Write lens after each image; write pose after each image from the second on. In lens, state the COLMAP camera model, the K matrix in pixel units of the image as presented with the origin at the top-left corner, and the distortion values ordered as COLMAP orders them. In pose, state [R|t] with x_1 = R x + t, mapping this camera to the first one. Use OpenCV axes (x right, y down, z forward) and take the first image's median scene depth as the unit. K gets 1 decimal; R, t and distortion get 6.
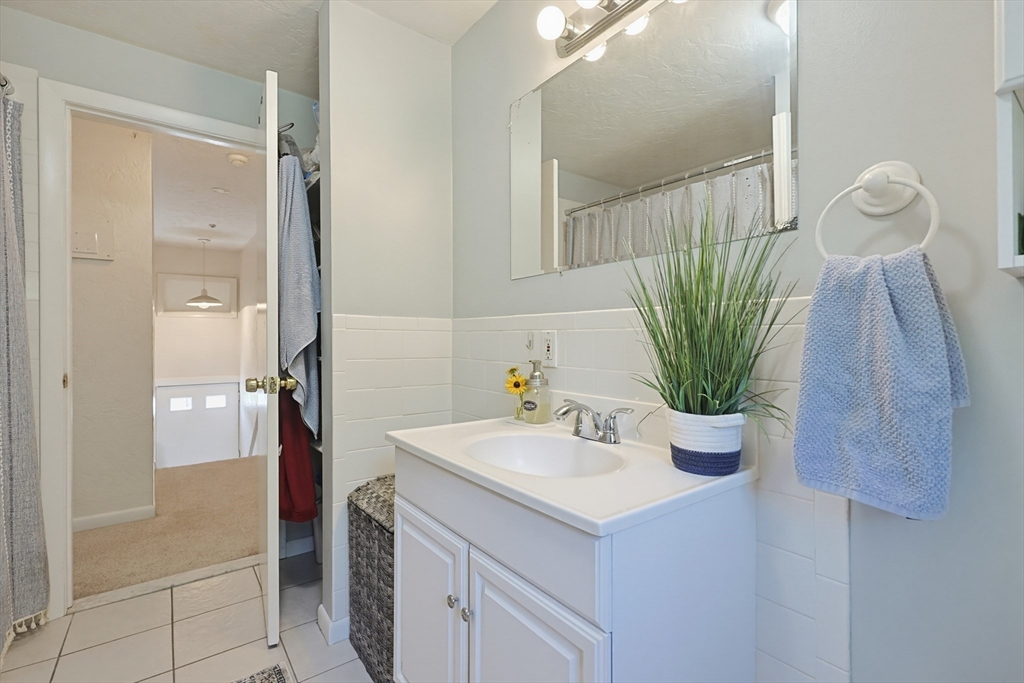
lens RADIAL K [[448.8, 0, 518.1], [0, 448.8, 335.1], [0, 0, 1]] dist [0.000724, 0.000063]
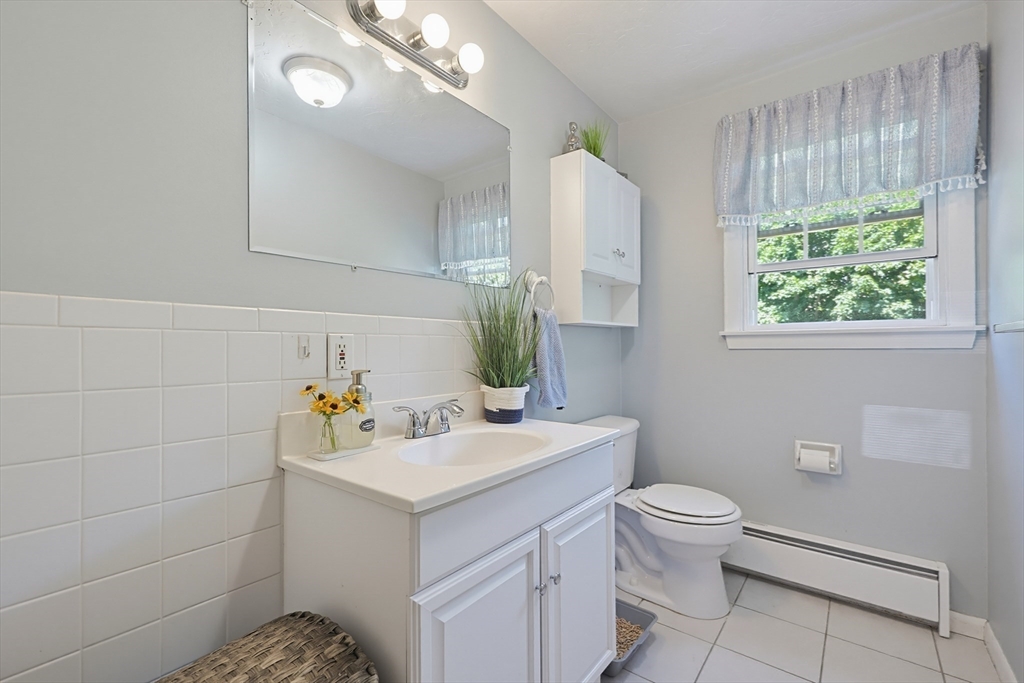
lens RADIAL K [[448.8, 0, 518.1], [0, 448.8, 335.1], [0, 0, 1]] dist [0.000724, 0.000063]
pose [[-0.242872, 0.021880, 0.969812, -0.940632], [-0.002015, 0.999732, -0.023060, 0.012273], [-0.970056, -0.007555, -0.242763, 1.052925]]
